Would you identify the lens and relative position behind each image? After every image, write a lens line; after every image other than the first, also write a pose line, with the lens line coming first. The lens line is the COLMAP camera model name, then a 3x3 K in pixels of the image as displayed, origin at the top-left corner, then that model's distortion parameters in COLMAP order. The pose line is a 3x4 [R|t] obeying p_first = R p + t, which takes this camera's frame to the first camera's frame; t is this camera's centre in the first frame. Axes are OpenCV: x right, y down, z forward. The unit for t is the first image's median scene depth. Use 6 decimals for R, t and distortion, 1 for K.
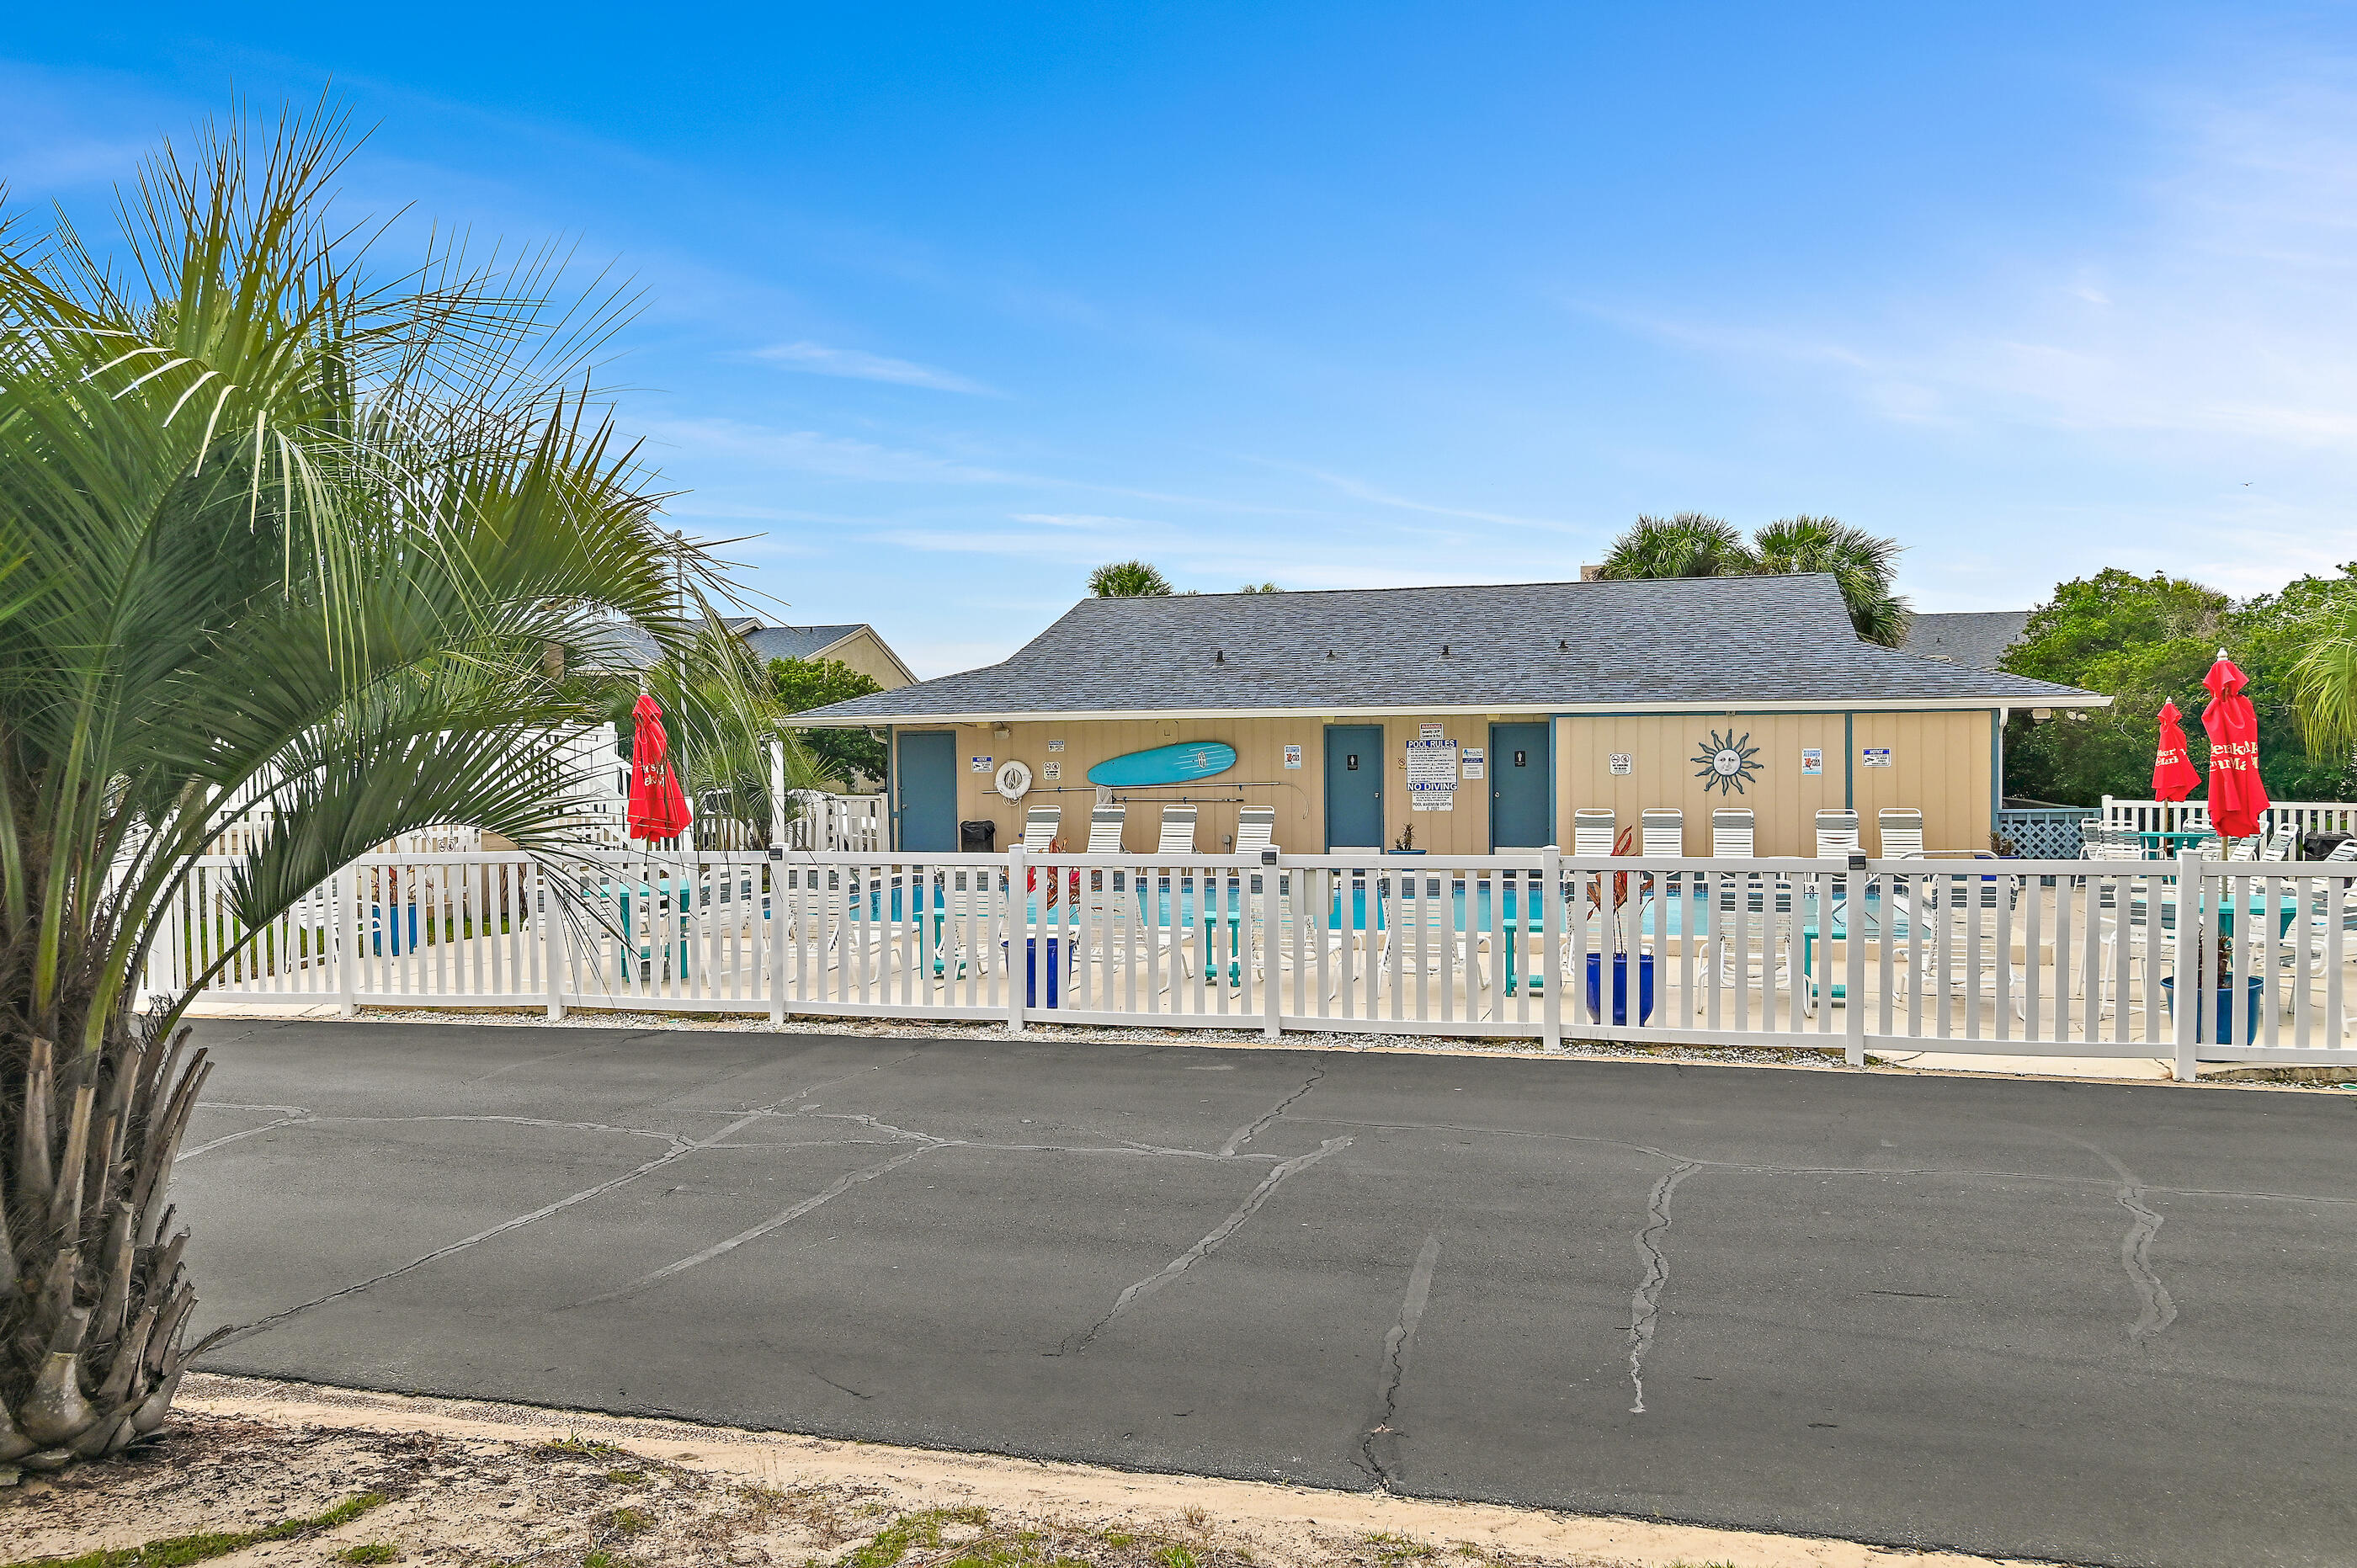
lens RADIAL K [[1910.3, 0, 1118.1], [0, 1910.3, 787.9], [0, 0, 1]] dist [0.041664, -0.023760]
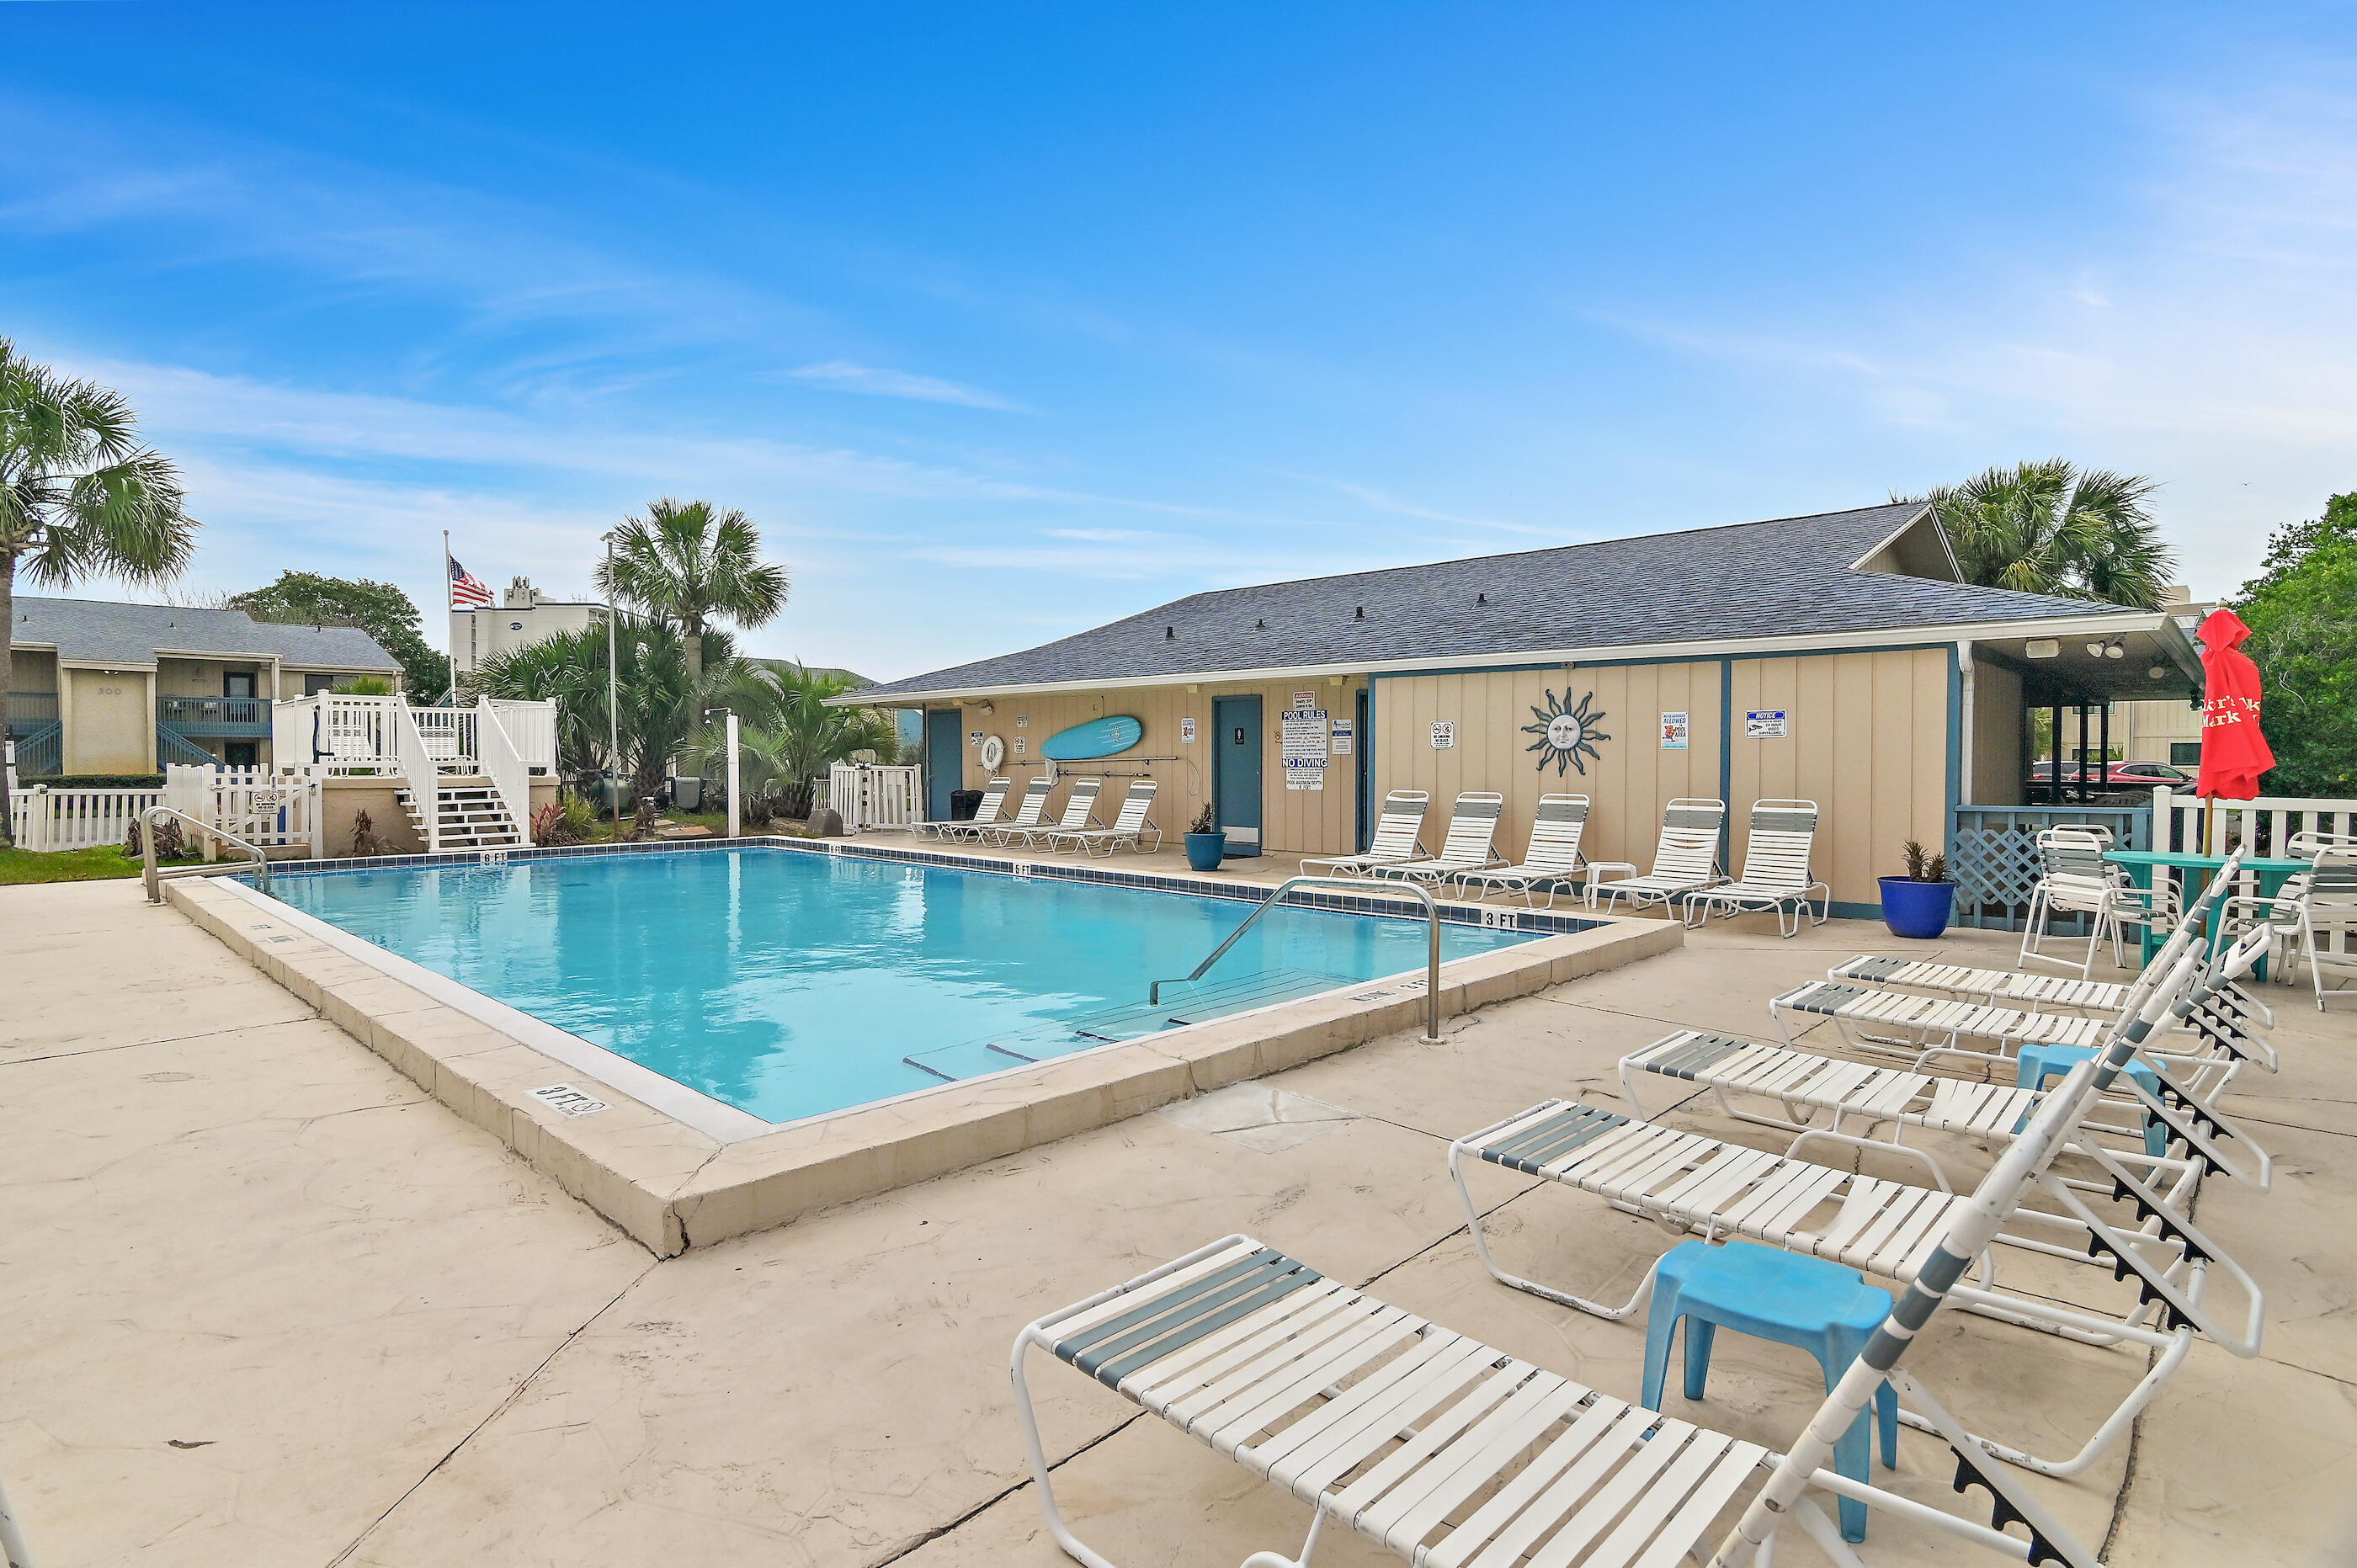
lens RADIAL K [[1153.6, 0, 1181.6], [0, 1153.6, 766.7], [0, 0, 1]] dist [0.014234, 0.000453]
pose [[0.894400, 0.013537, -0.447063, 0.782325], [-0.015774, 0.999875, -0.001281, 0.006267], [0.446990, 0.008198, 0.894502, 1.077300]]
